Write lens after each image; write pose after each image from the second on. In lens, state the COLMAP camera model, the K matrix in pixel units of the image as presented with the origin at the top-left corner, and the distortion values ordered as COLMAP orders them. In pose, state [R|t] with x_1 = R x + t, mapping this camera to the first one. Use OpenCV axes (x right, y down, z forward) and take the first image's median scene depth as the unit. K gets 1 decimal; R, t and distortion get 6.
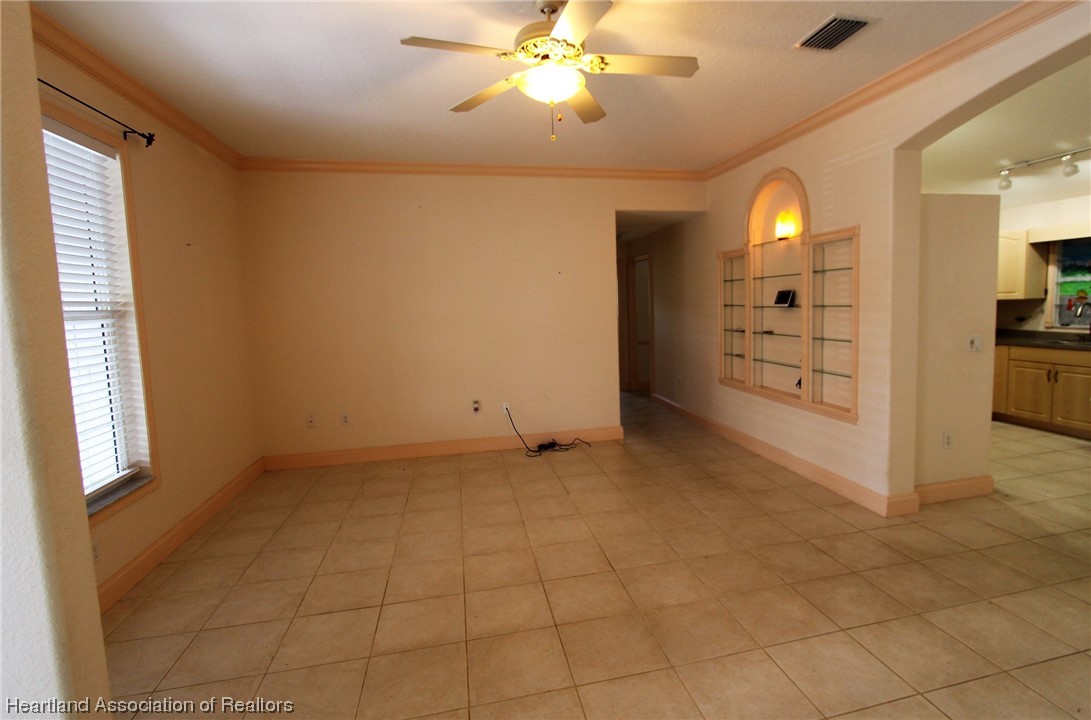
lens RADIAL K [[535.2, 0, 588.4], [0, 535.2, 347.1], [0, 0, 1]] dist [-0.014486, -0.000430]
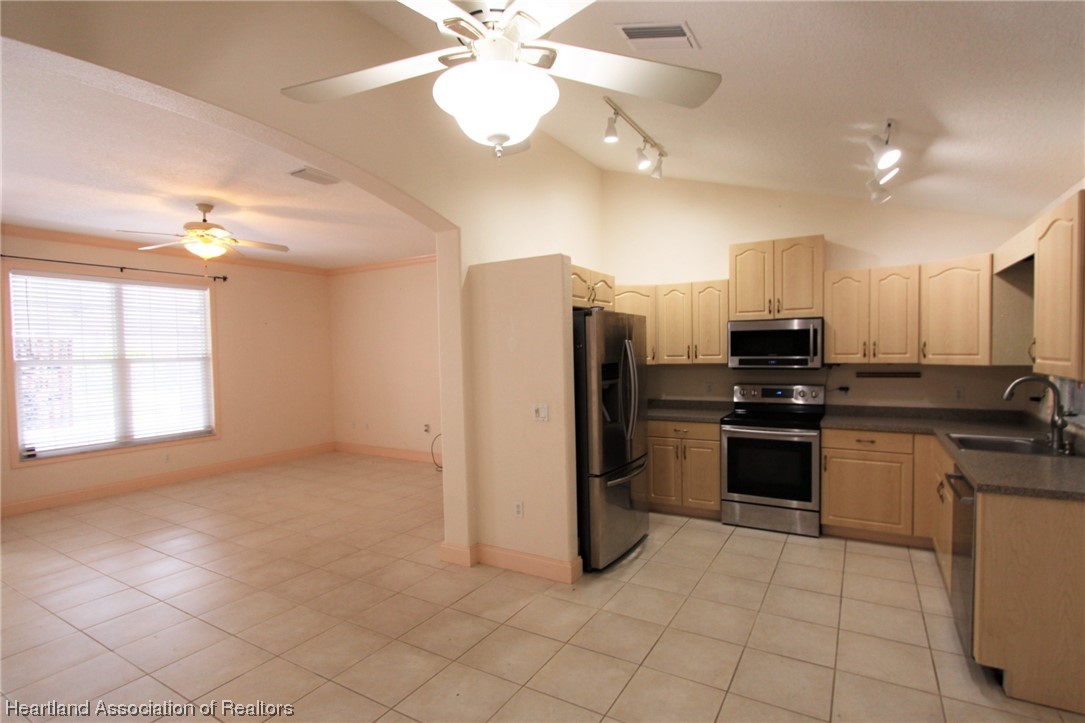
lens RADIAL K [[535.6, 0, 546.5], [0, 535.6, 366.3], [0, 0, 1]] dist [-0.011098, 0.001062]
pose [[0.711091, 0.038480, -0.702046, 1.461732], [-0.062376, 0.998017, -0.008477, -0.085556], [0.700328, 0.049818, 0.712081, 0.338327]]
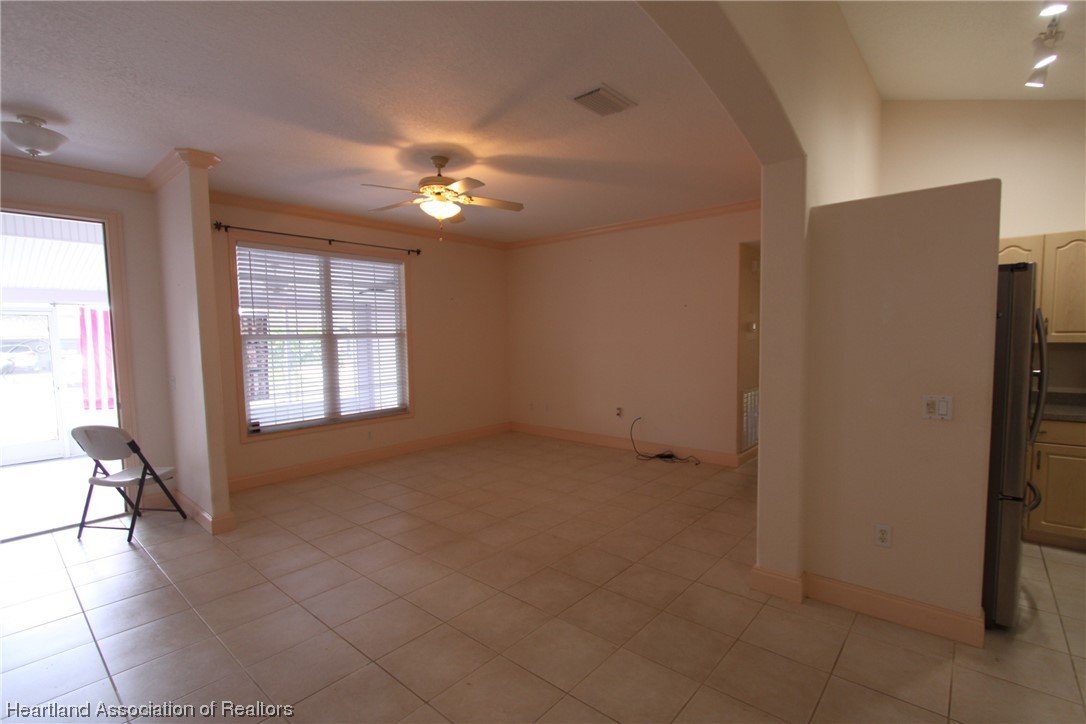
lens RADIAL K [[507.3, 0, 546.1], [0, 507.3, 367.9], [0, 0, 1]] dist [-0.006166, -0.000034]
pose [[0.577051, 0.076910, -0.813079, 0.999459], [-0.072006, 0.996470, 0.043154, -0.051307], [0.813528, 0.033644, 0.580552, 0.229233]]
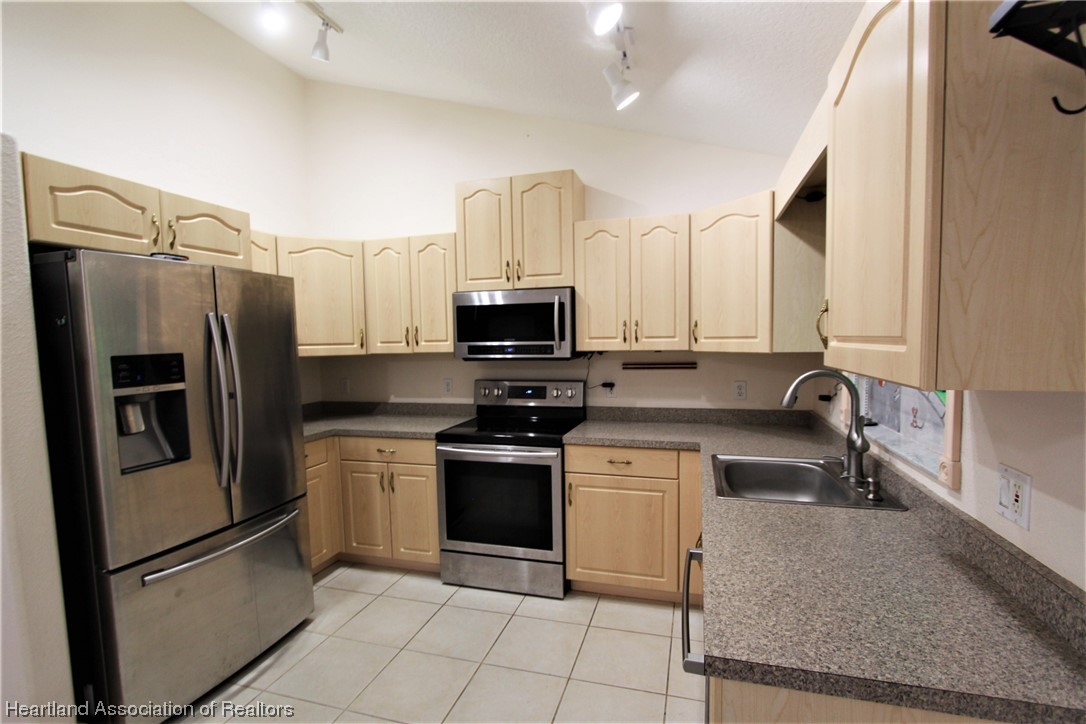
lens RADIAL K [[507.3, 0, 546.1], [0, 507.3, 367.9], [0, 0, 1]] dist [-0.006166, -0.000034]
pose [[0.859810, 0.043853, -0.508727, 1.438129], [-0.049199, 0.998785, 0.002944, -0.115865], [0.508238, 0.022497, 0.860923, 0.925739]]
